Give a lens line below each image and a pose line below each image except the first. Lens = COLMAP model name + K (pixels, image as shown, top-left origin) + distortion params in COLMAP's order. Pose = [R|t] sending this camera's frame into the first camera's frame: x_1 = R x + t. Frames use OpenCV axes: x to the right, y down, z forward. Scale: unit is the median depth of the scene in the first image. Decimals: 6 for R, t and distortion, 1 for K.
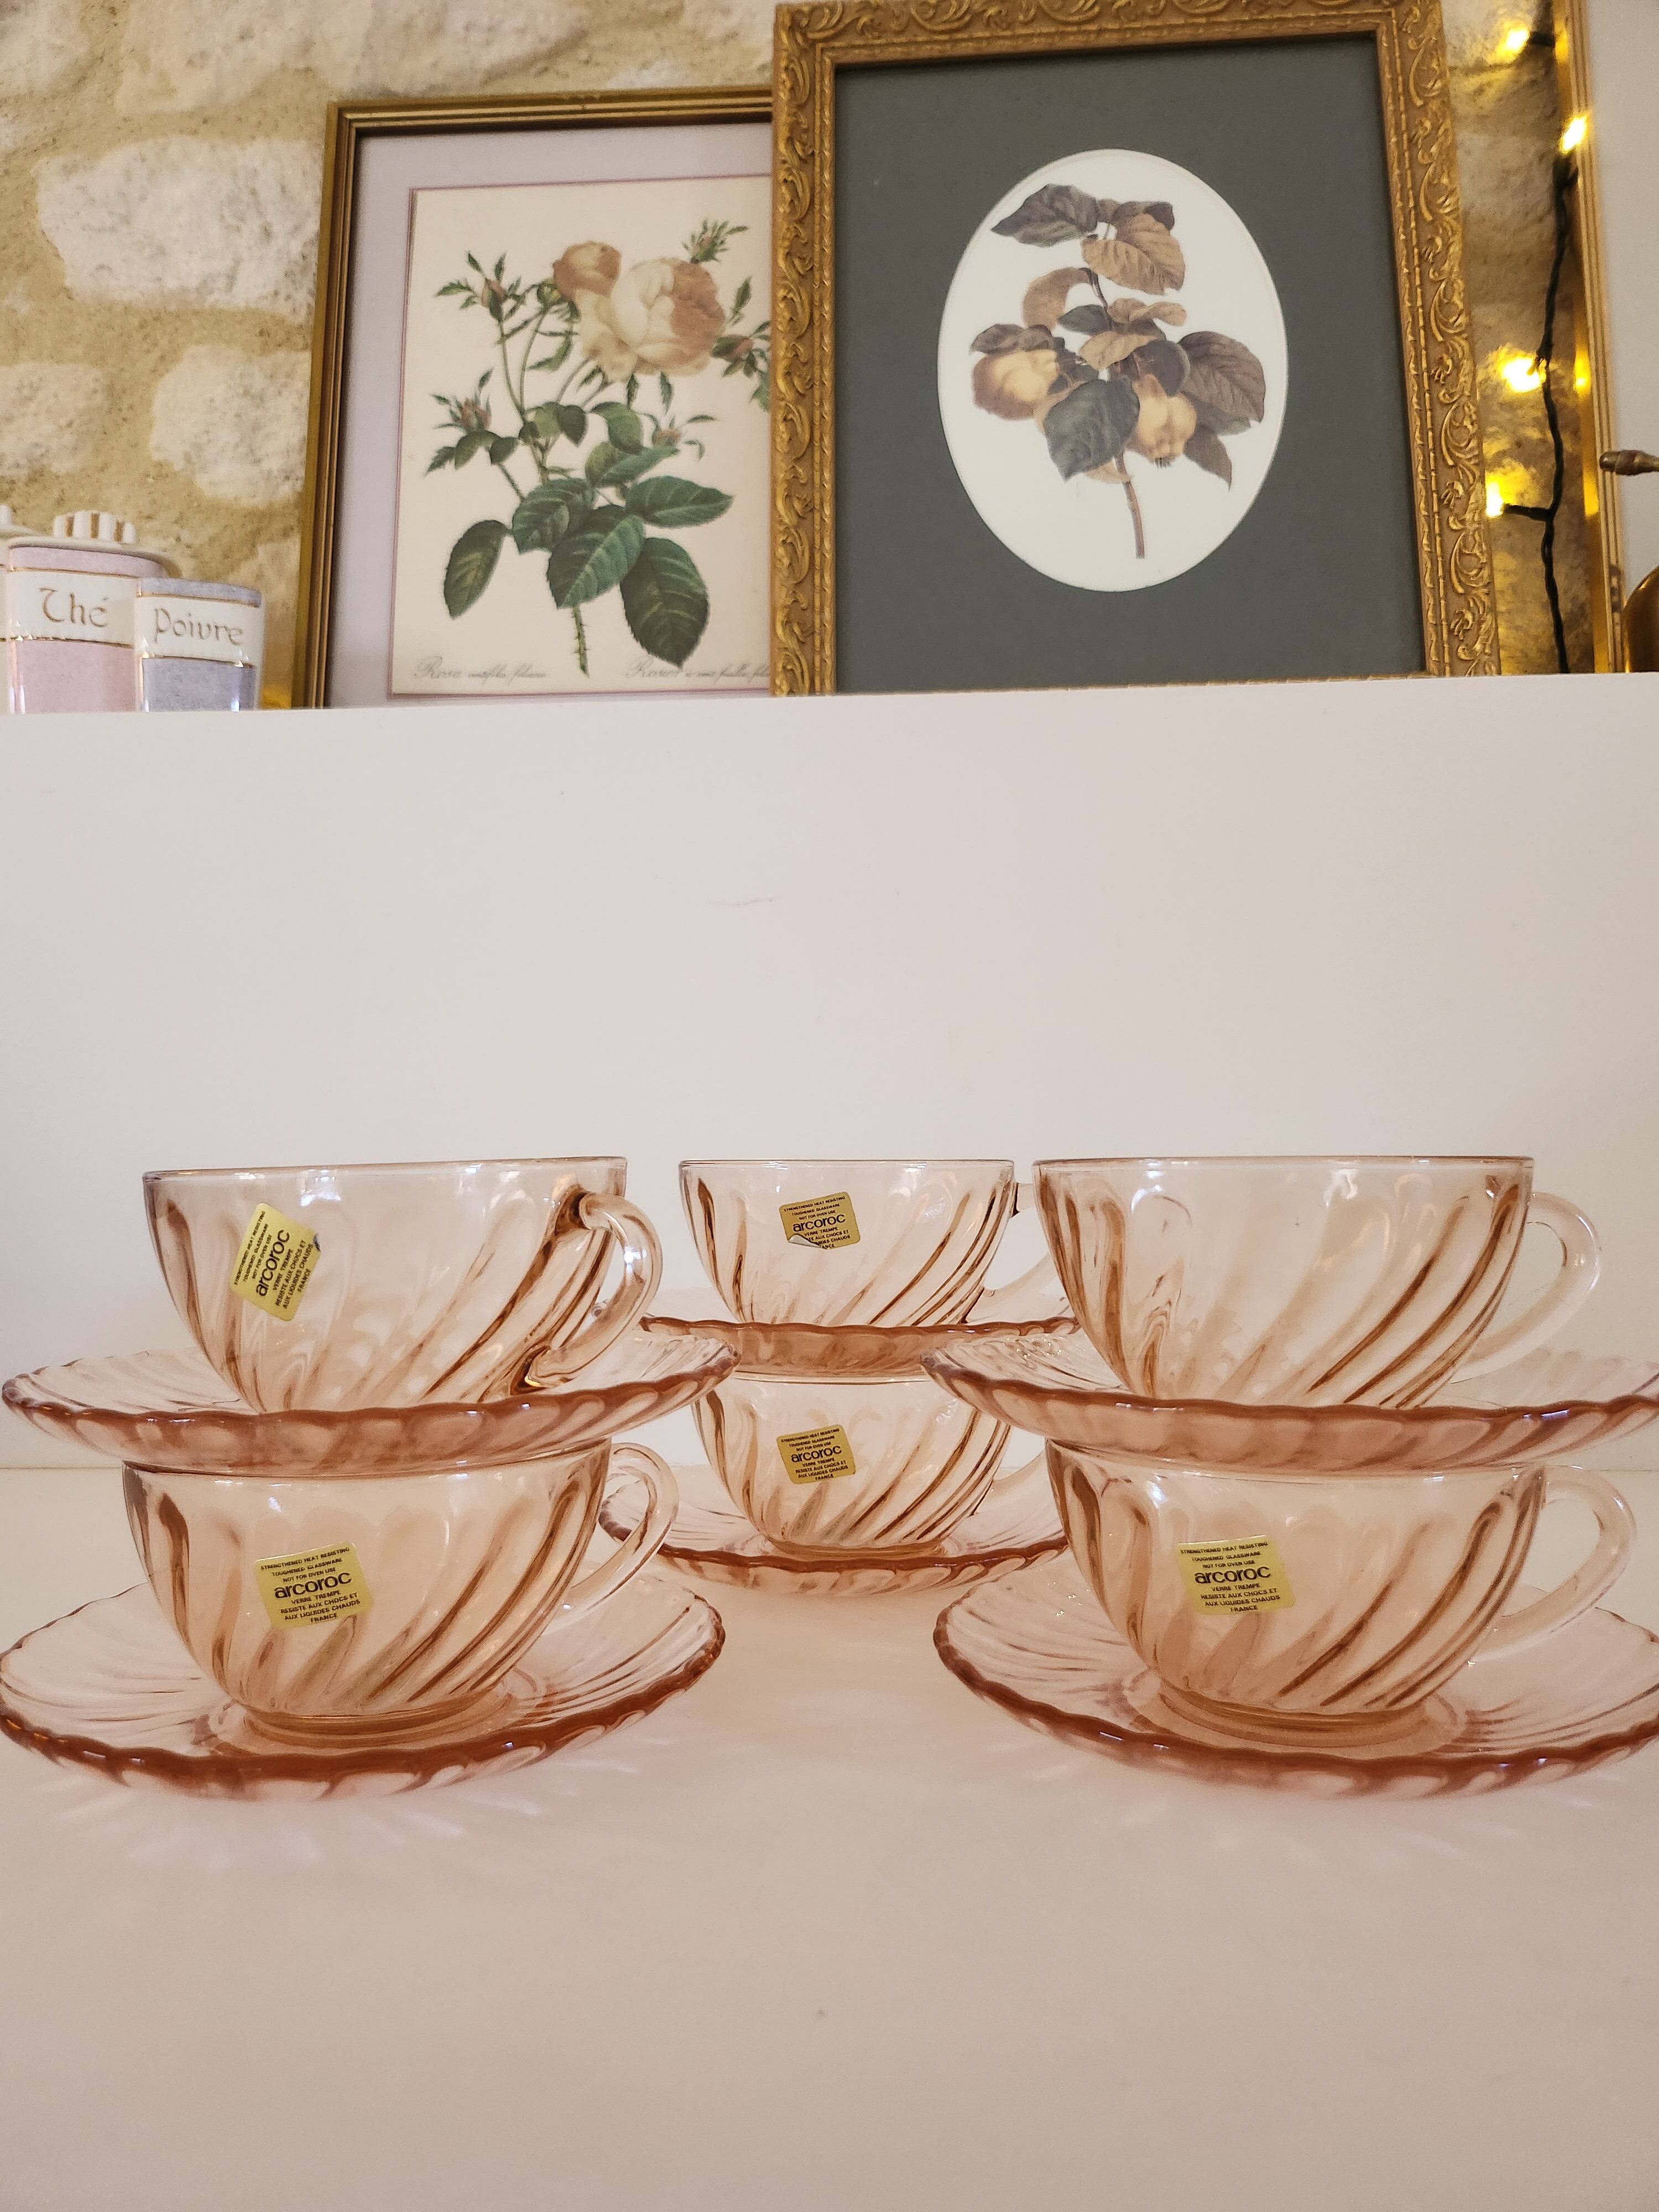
lens RADIAL K [[1566.3, 0, 829.5], [0, 1566.3, 1106.0], [0, 0, 1]] dist [0.047065, -0.054408]
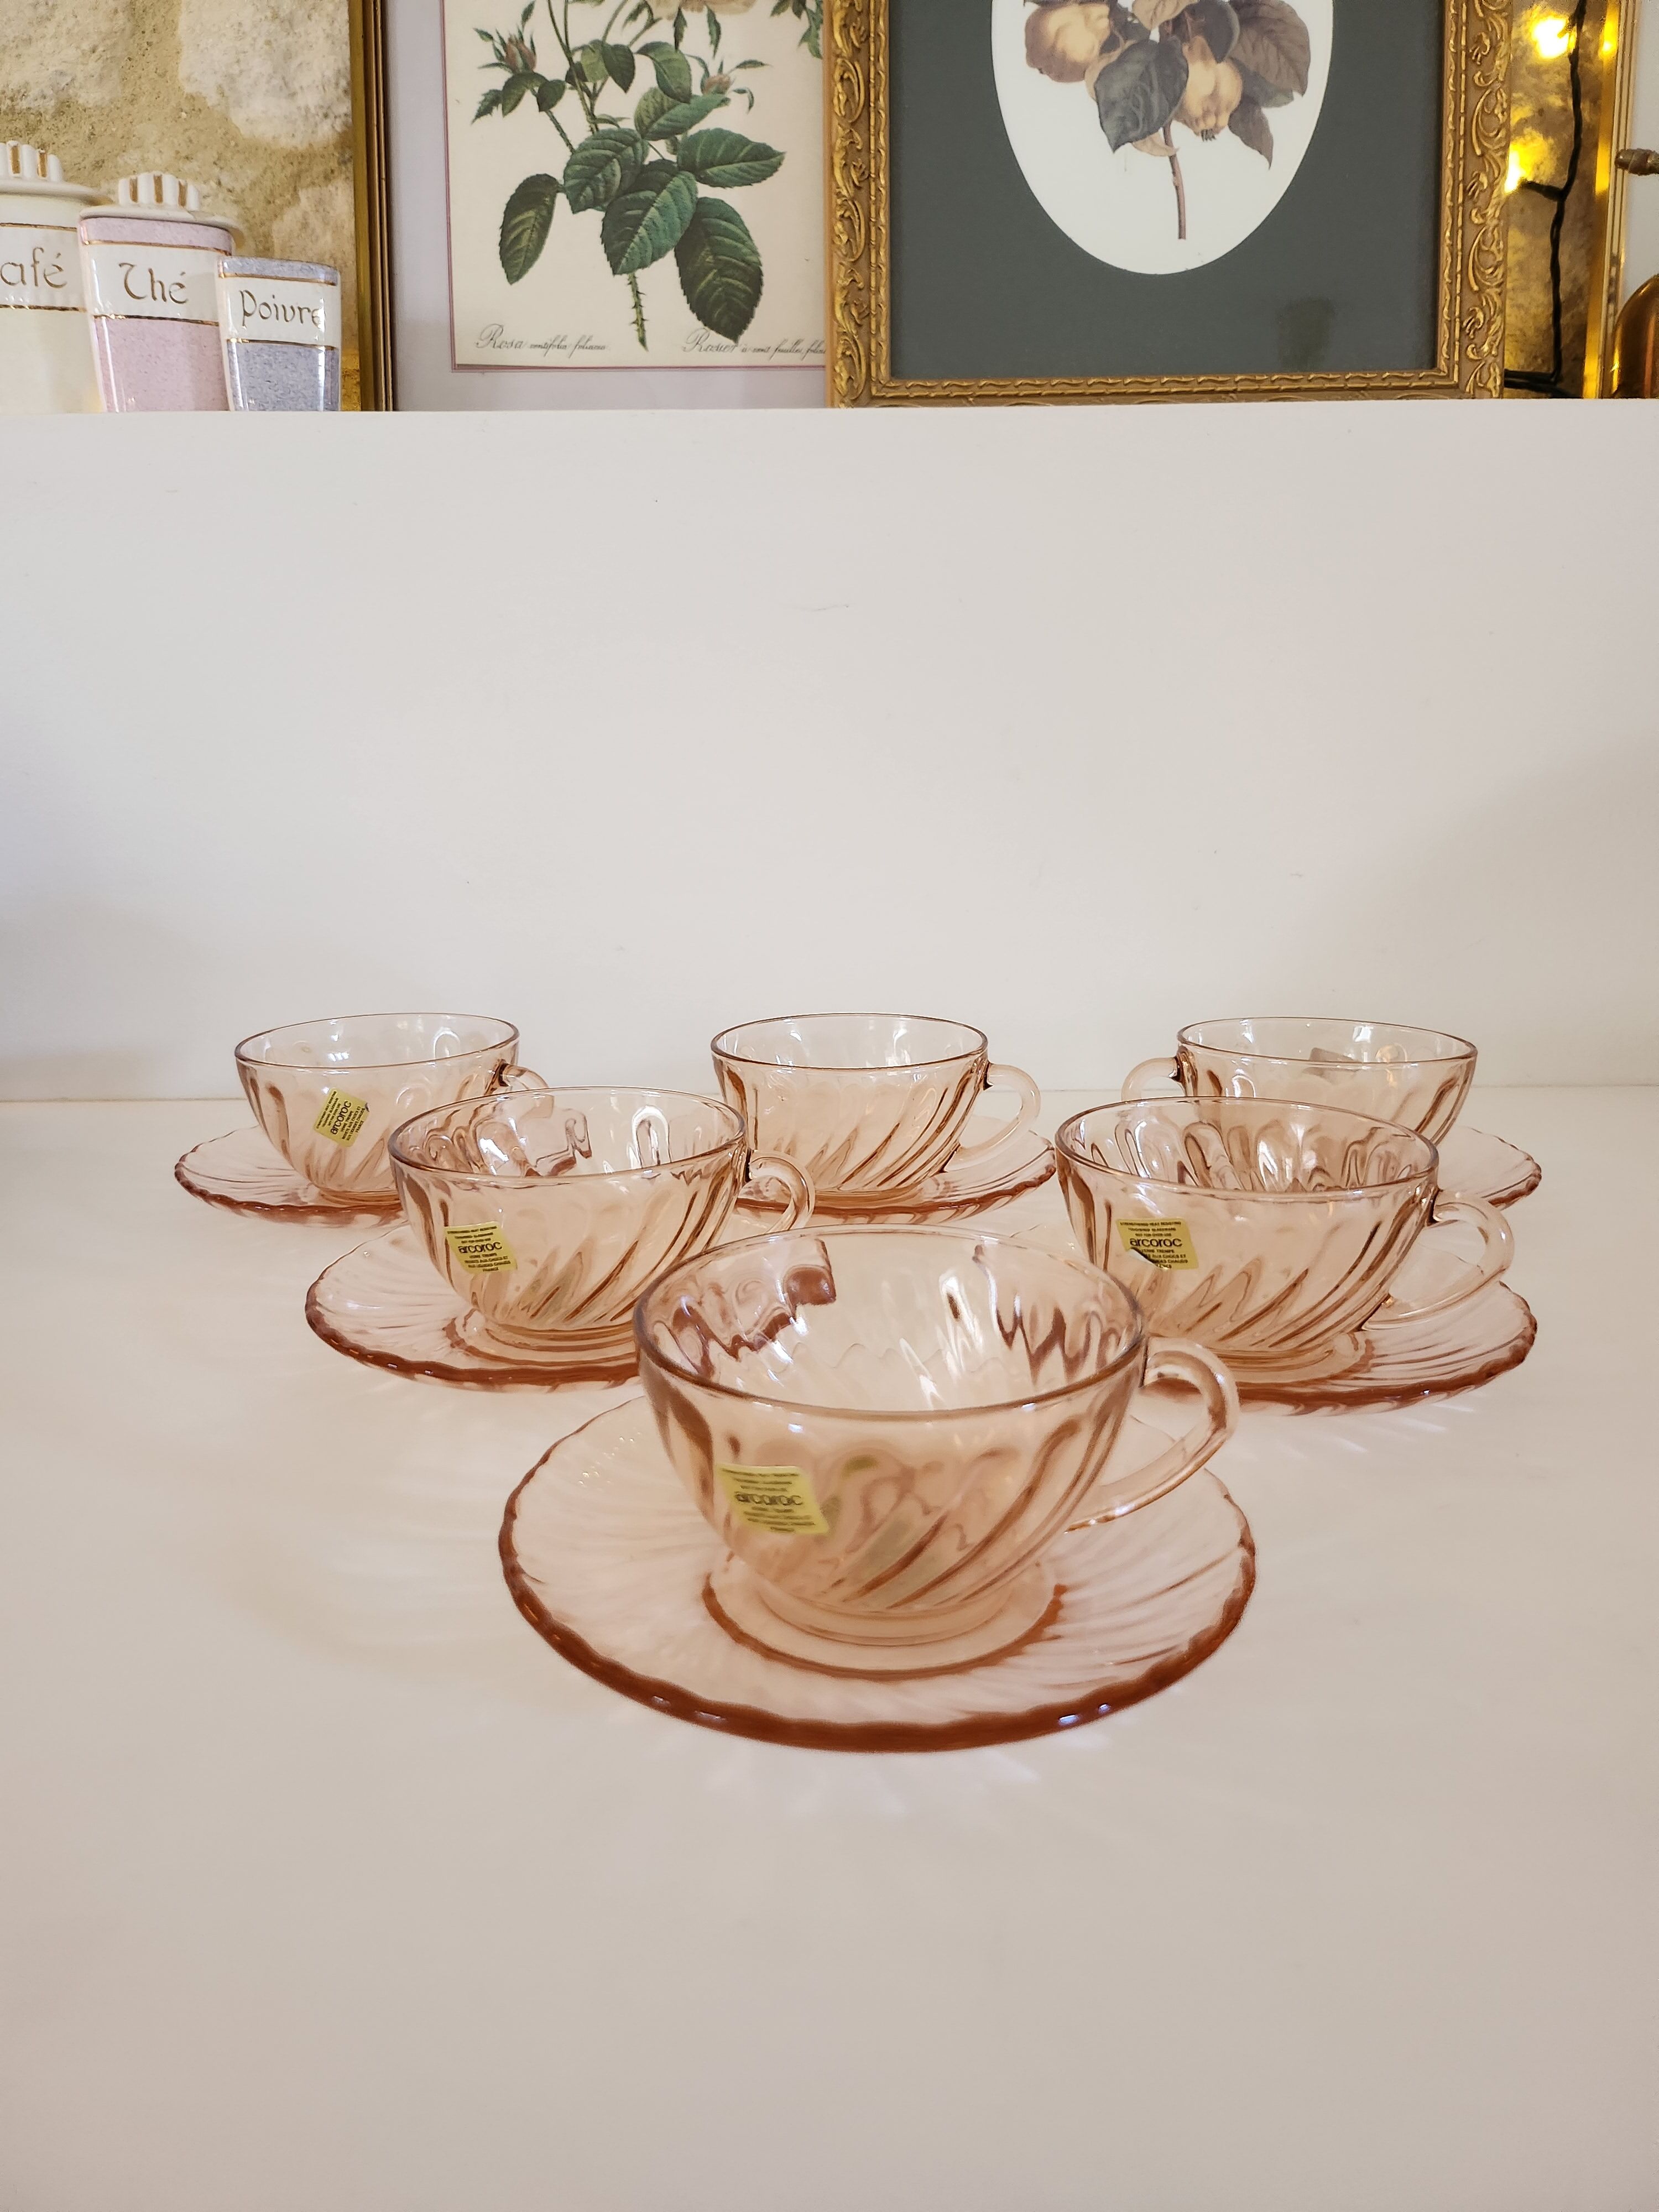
lens RADIAL K [[1566.3, 0, 829.5], [0, 1566.3, 1106.0], [0, 0, 1]] dist [0.047065, -0.054408]
pose [[0.998191, -0.015431, 0.058107, -0.100155], [-0.001546, 0.959590, 0.281396, -0.085871], [-0.060102, -0.280977, 0.957831, -0.146372]]
